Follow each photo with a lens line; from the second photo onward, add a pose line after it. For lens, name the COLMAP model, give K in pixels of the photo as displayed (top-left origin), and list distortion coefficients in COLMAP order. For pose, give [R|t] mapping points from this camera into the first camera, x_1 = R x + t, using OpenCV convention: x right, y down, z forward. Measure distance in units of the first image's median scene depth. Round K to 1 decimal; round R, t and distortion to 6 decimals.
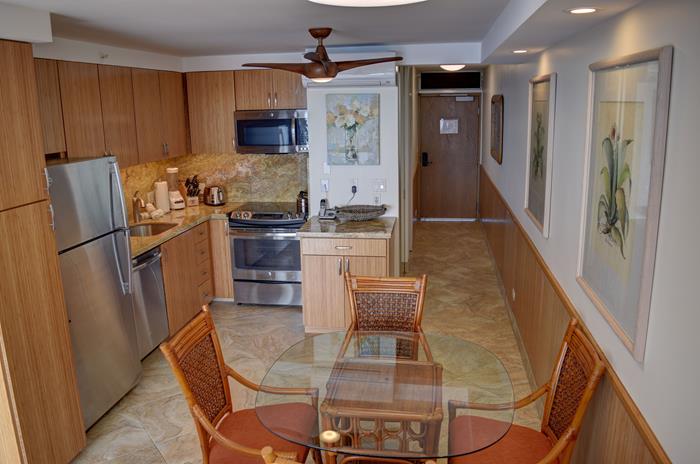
lens RADIAL K [[561.2, 0, 350.0], [0, 561.2, 232.0], [0, 0, 1]] dist [-0.008416, -0.001800]
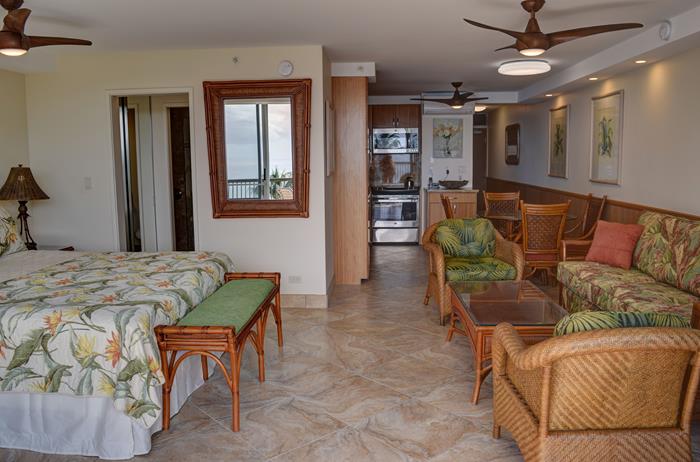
lens RADIAL K [[561.2, 0, 350.0], [0, 561.2, 231.0], [0, 0, 1]] dist [-0.008416, -0.001800]
pose [[0.996400, -0.003859, 0.084690, -0.461627], [0.011729, 0.995632, -0.092630, 0.276393], [-0.083962, 0.093290, 0.992092, -0.726393]]
